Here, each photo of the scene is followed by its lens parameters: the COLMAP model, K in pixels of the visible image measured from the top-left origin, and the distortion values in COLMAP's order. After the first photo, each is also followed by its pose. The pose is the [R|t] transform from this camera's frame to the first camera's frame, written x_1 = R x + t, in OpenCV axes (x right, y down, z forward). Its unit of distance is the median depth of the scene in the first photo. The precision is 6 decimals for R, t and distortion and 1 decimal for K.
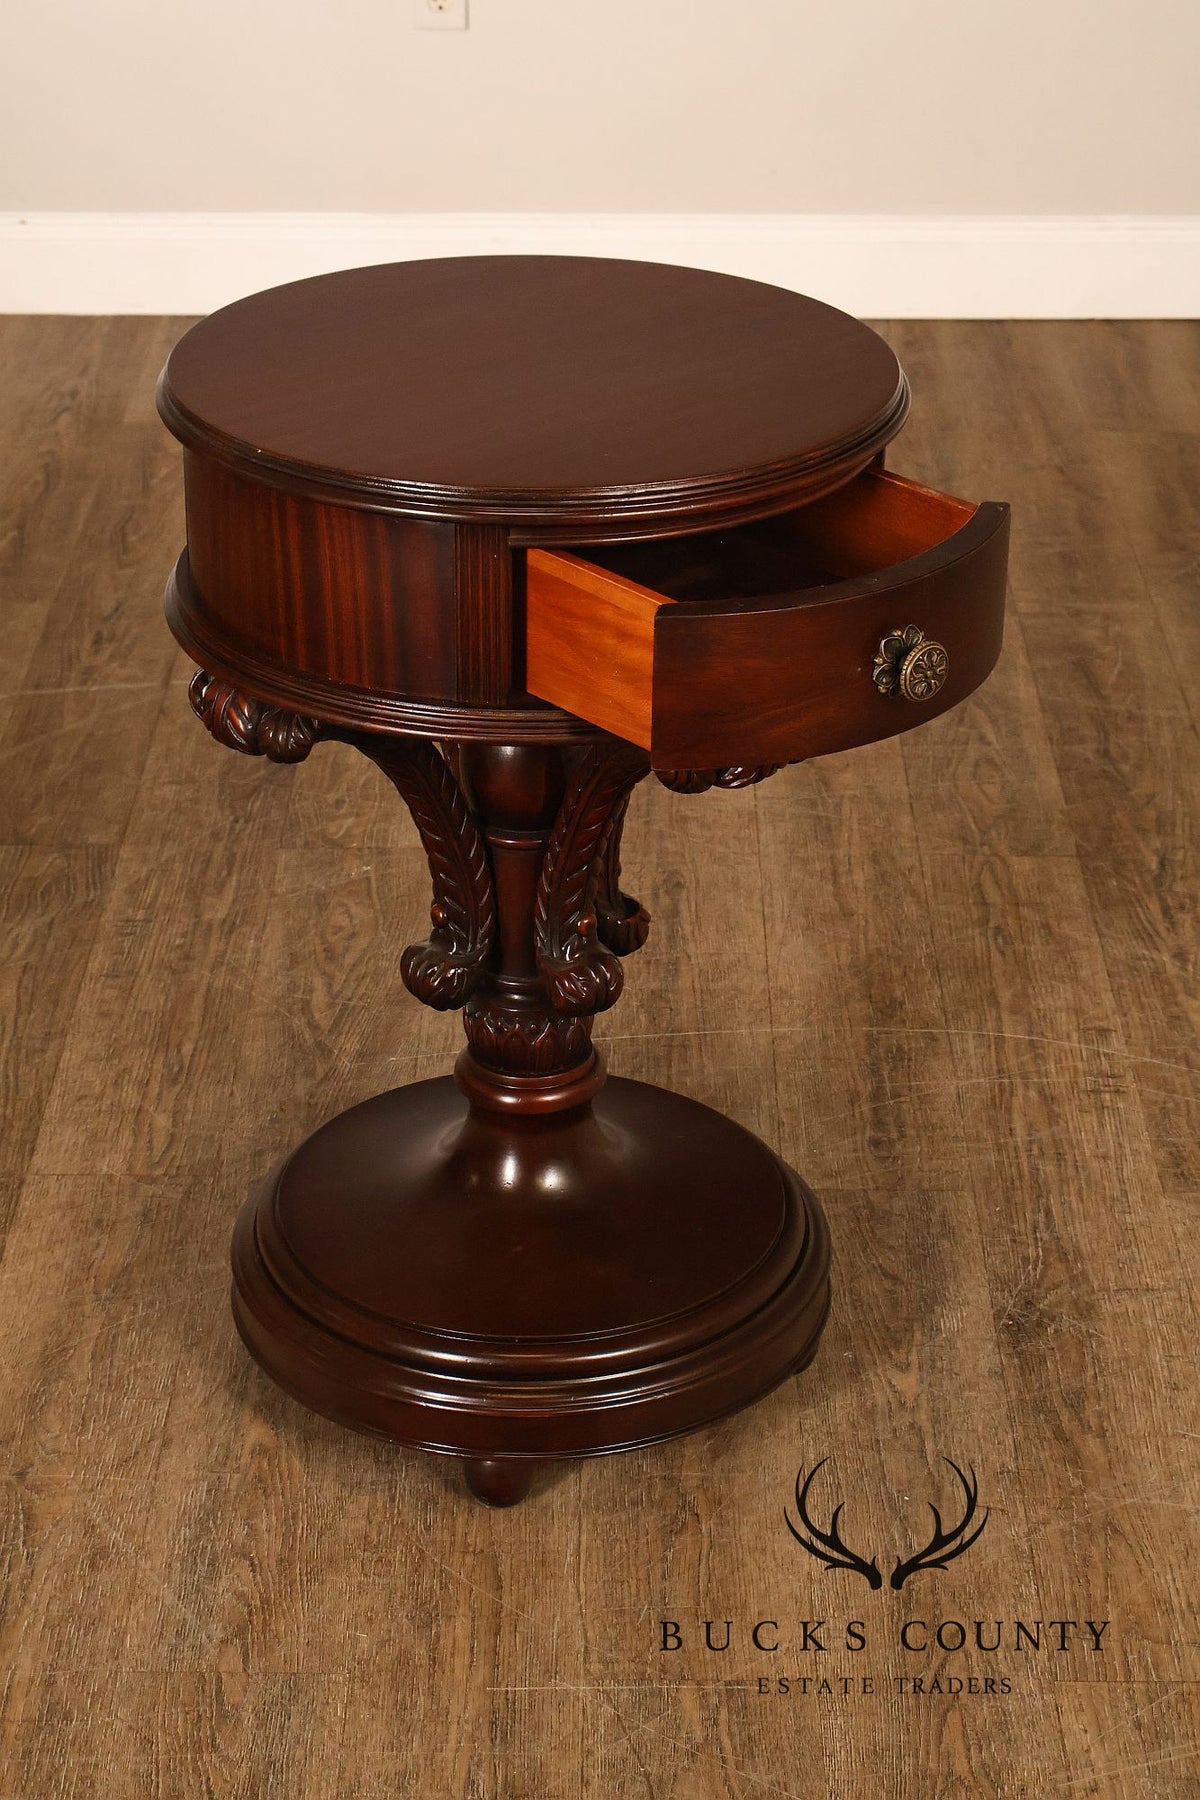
lens RADIAL K [[3638.5, 0, 612.2], [0, 3638.5, 902.8], [0, 0, 1]] dist [0.020673, 0.000000]
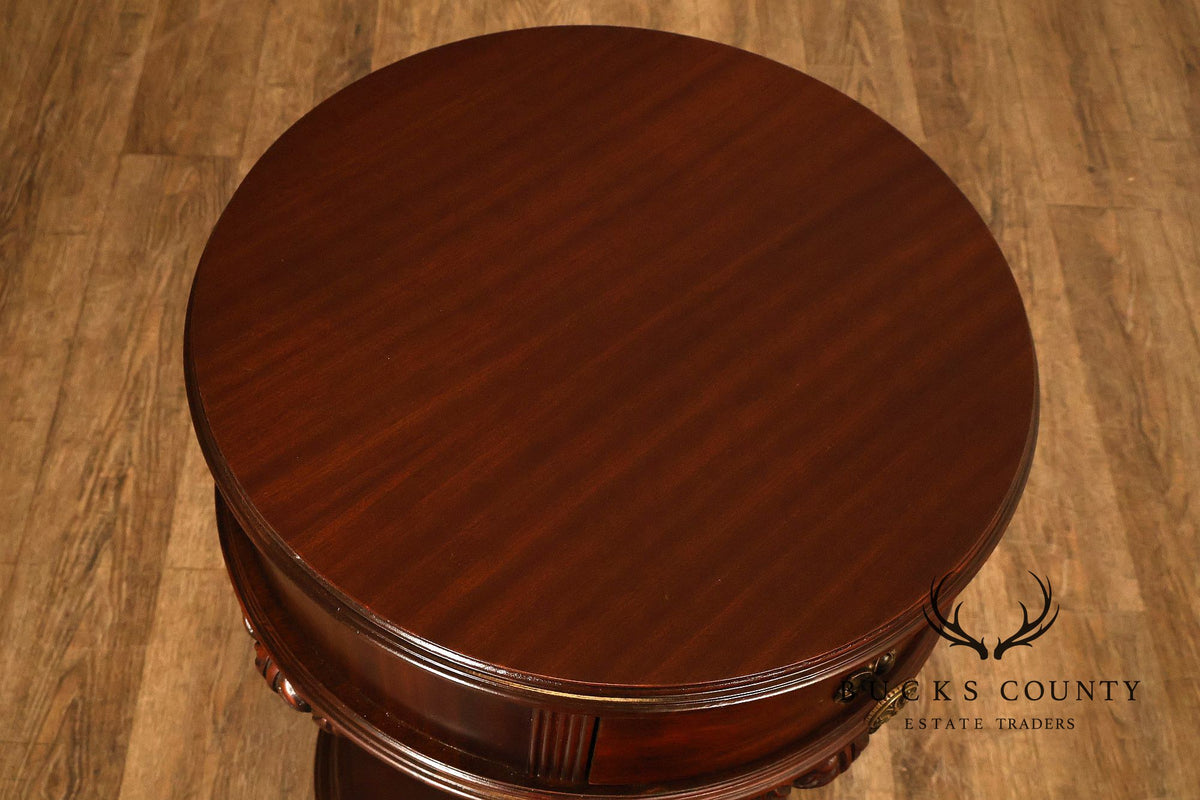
lens RADIAL K [[1517.2, 0, 591.6], [0, 1517.2, 398.0], [0, 0, 1]] dist [0.002426, 0.000000]
pose [[0.997701, 0.035165, 0.057926, -0.041599], [-0.057807, 0.887718, 0.456745, -0.247759], [-0.035361, -0.459043, 0.887710, 0.554722]]
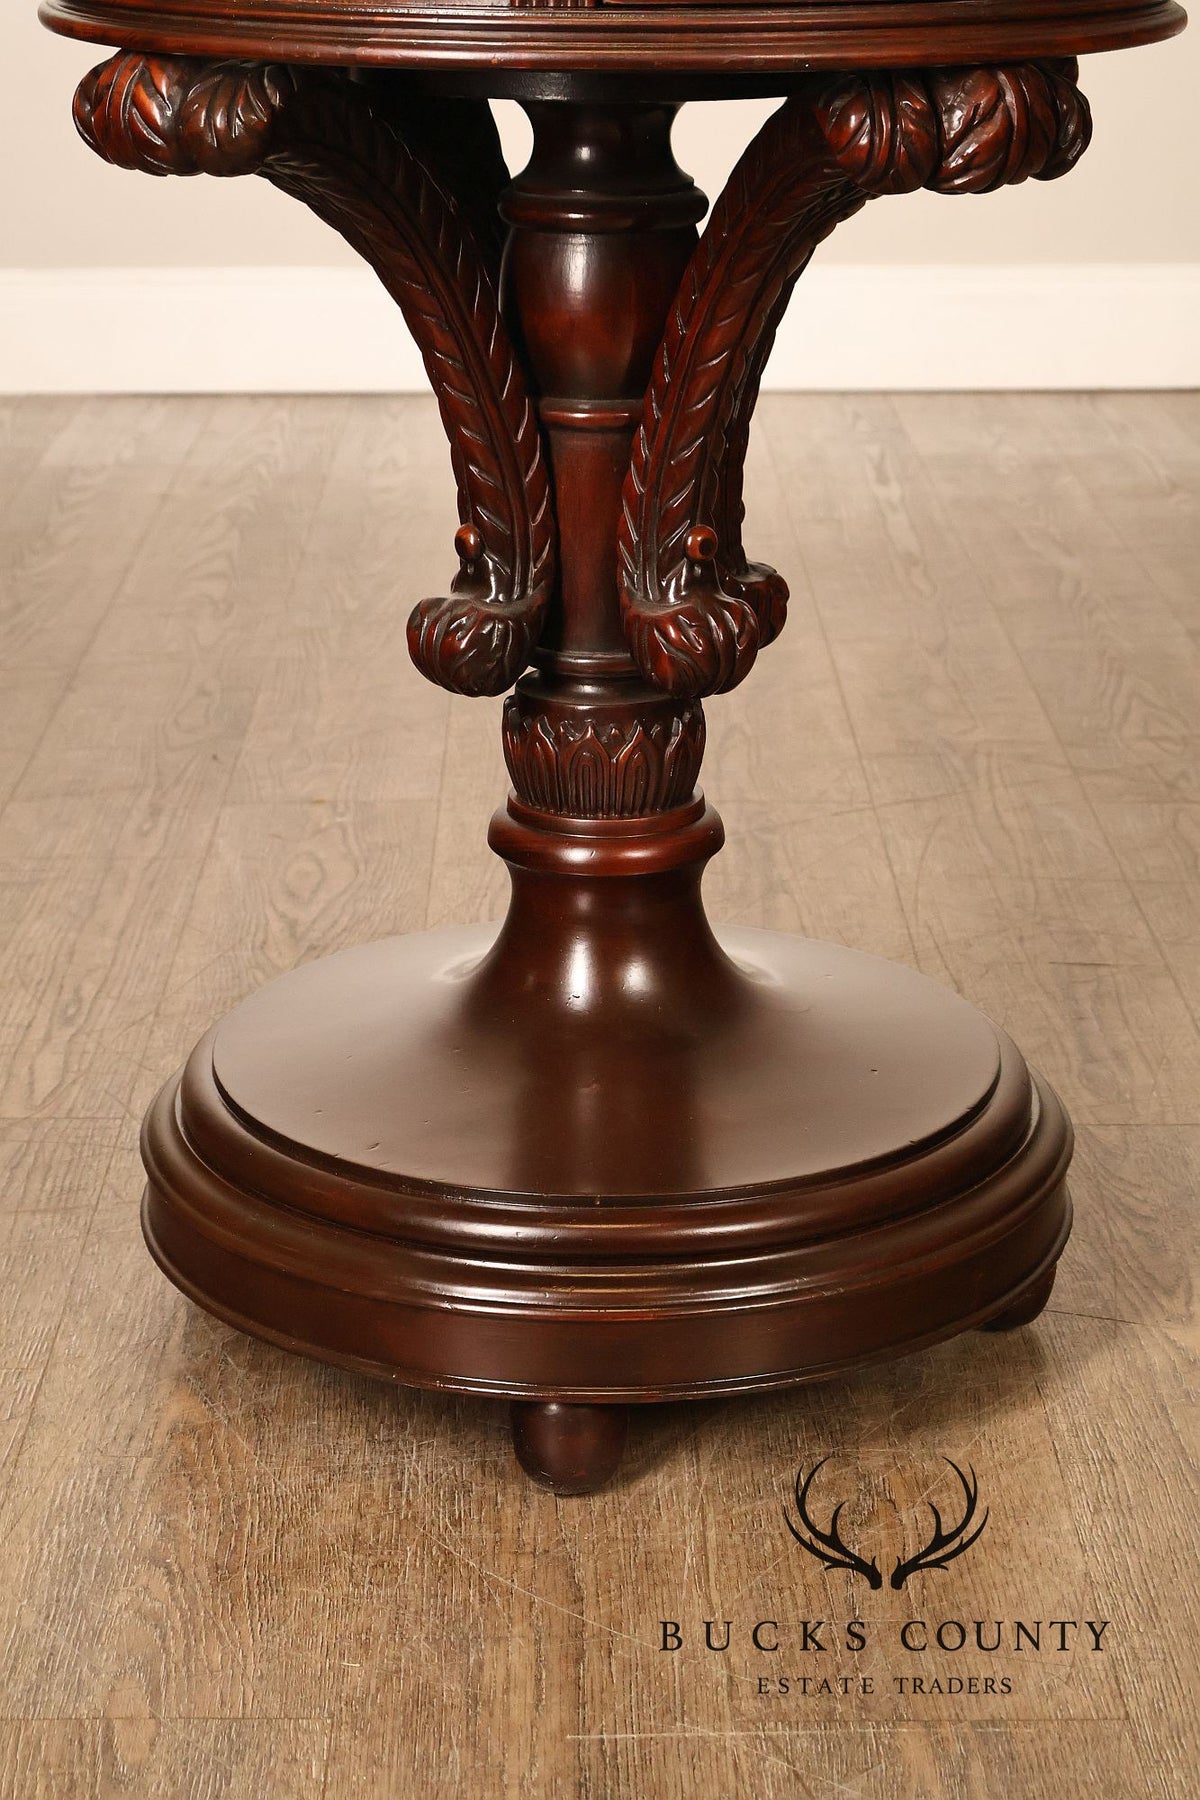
lens RADIAL K [[3620.2, 0, 605.1], [0, 3620.2, 893.5], [0, 0, 1]] dist [0.016920, 0.000000]
pose [[0.999859, -0.011172, 0.012498, -0.028502], [0.012977, 0.987803, -0.155170, 0.144270], [-0.010612, 0.155310, 0.987809, 0.338227]]
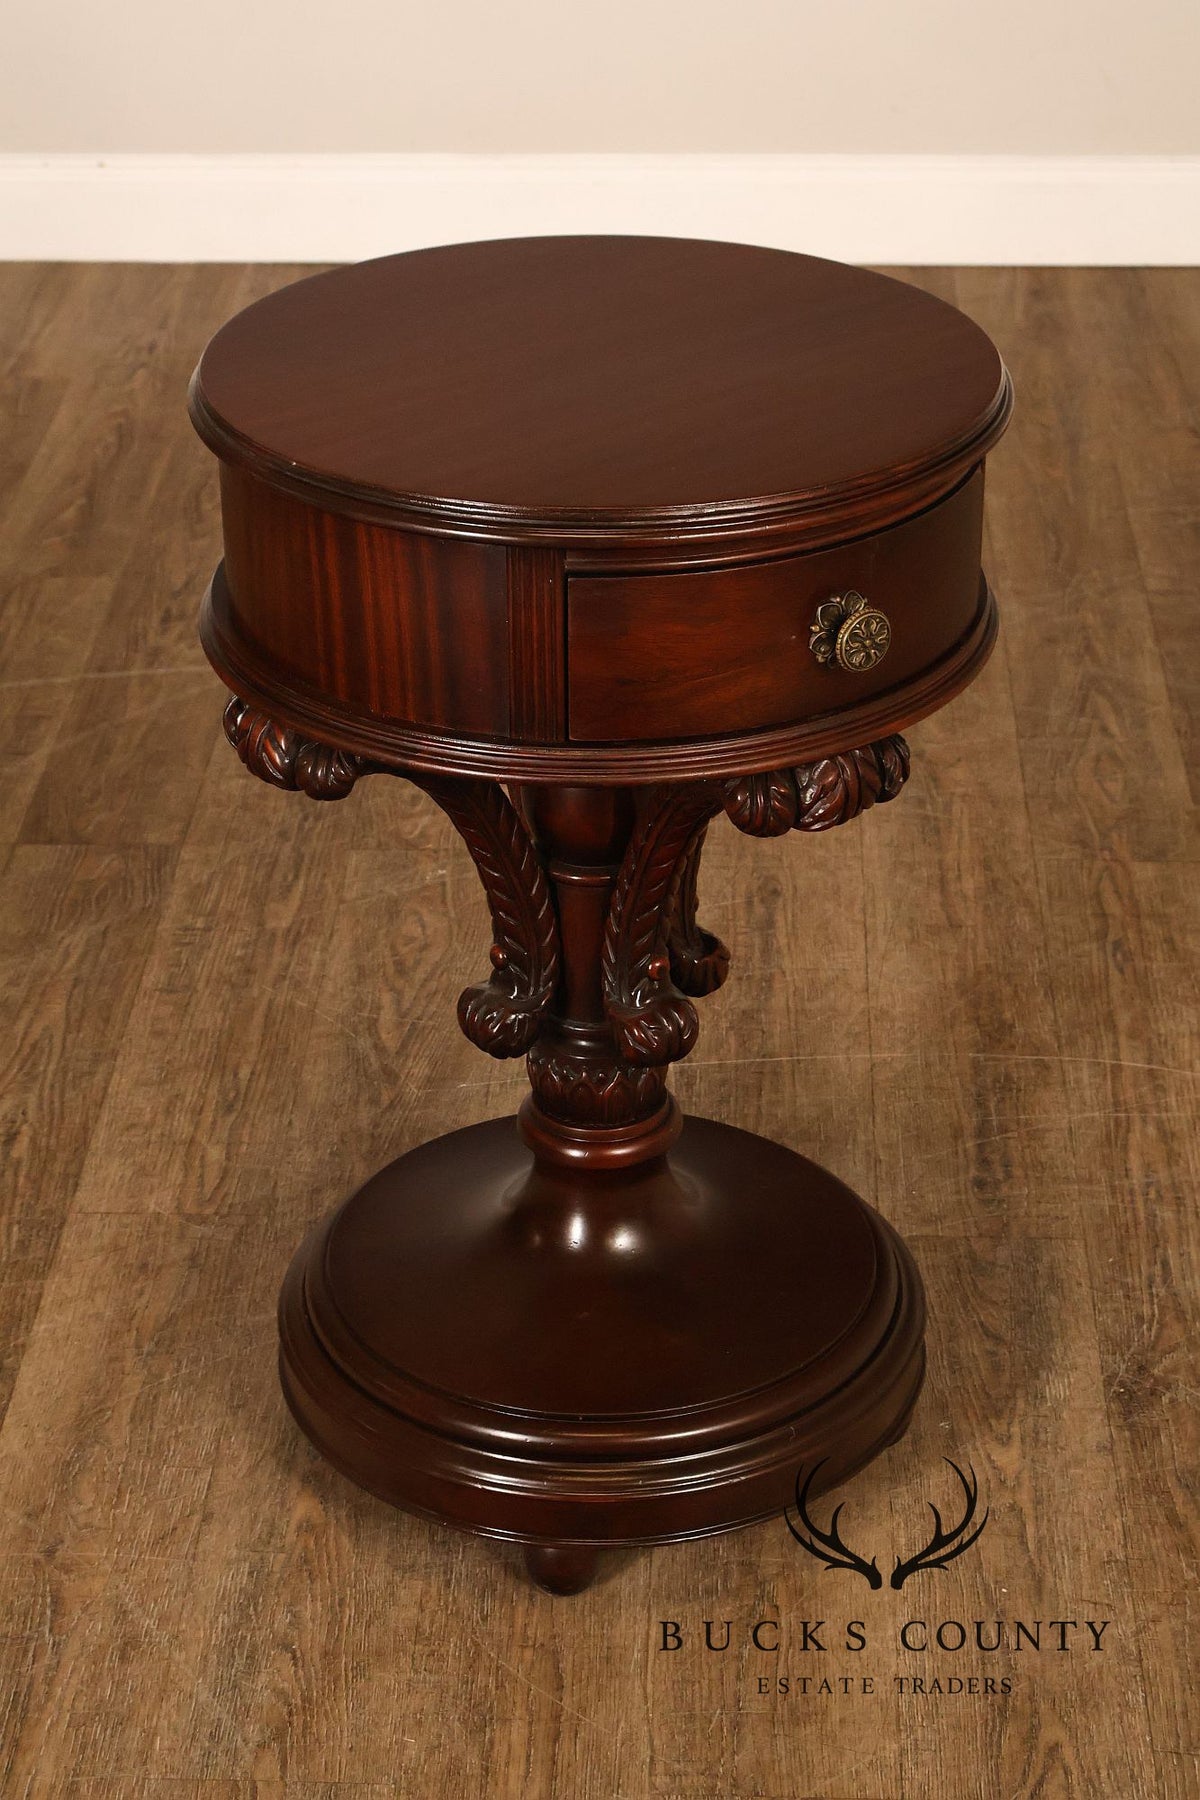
lens RADIAL K [[3702.0, 0, 609.3], [0, 3702.0, 913.8], [0, 0, 1]] dist [0.018424, 0.000000]
pose [[0.999298, 0.005627, -0.037044, 0.013239], [-0.004718, 0.999687, 0.024575, -0.027099], [0.037171, -0.024383, 0.999011, 0.058189]]
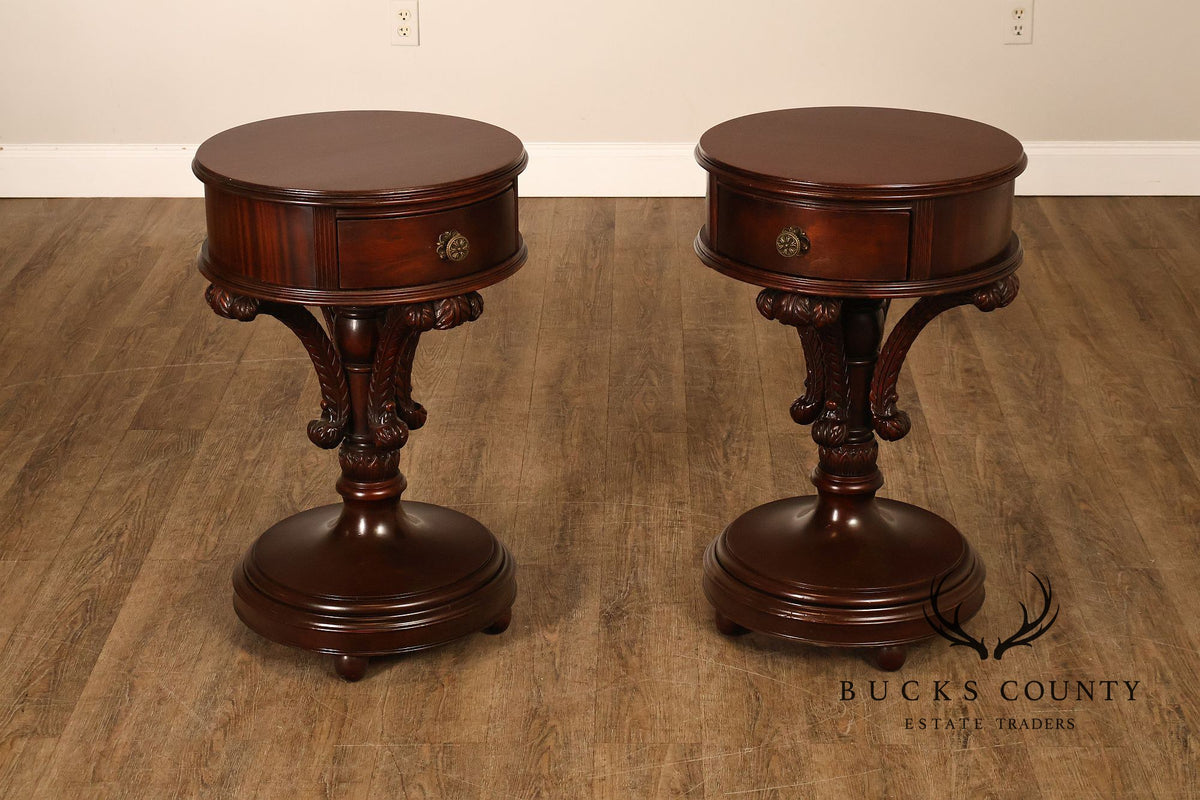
lens RADIAL K [[2440.5, 0, 573.6], [0, 2440.5, 386.8], [0, 0, 1]] dist [0.078600, 0.000000]
pose [[0.999597, -0.005187, -0.027911, 0.126414], [0.001802, 0.992777, -0.119958, 0.149362], [0.028332, 0.119859, 0.992387, -0.398519]]
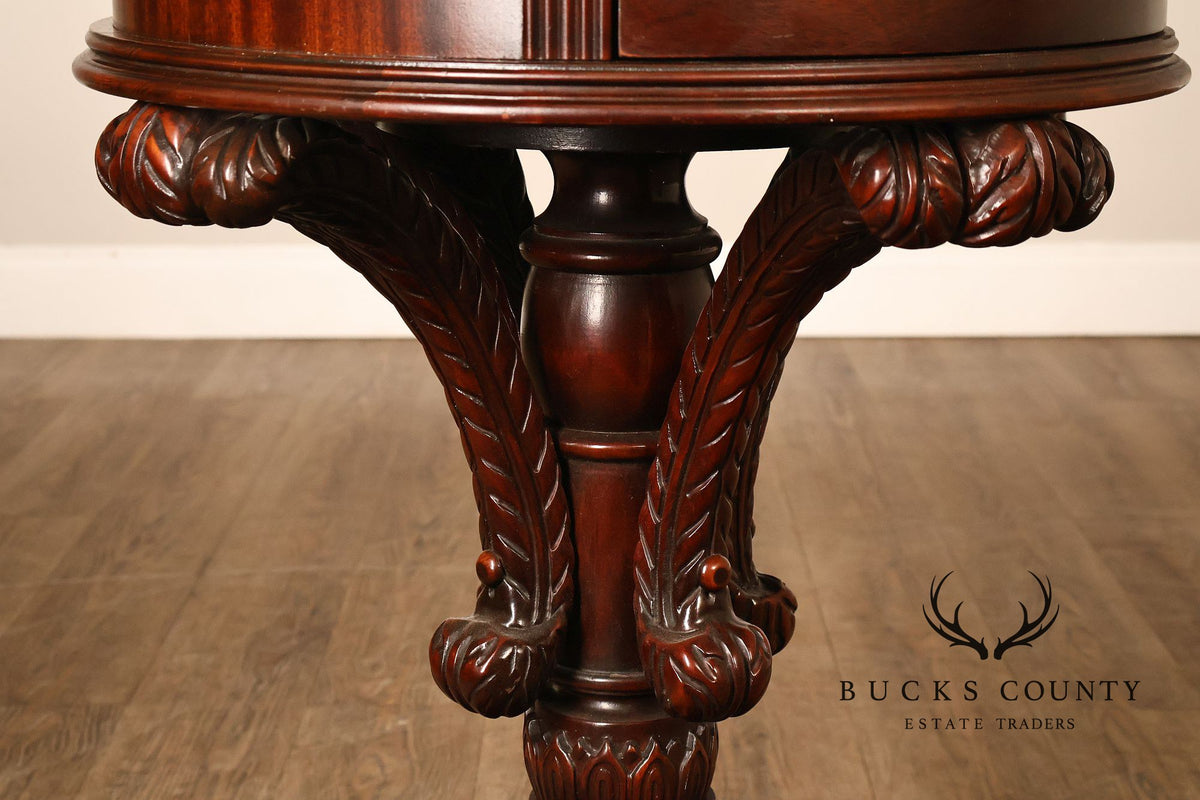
lens RADIAL K [[2413.5, 0, 593.3], [0, 2413.5, 397.7], [0, 0, 1]] dist [0.016920, 0.000000]
pose [[0.999972, -0.007392, -0.000918, -0.024866], [0.006926, 0.968082, -0.250537, 0.073486], [0.002741, 0.250524, 0.968107, 0.504610]]
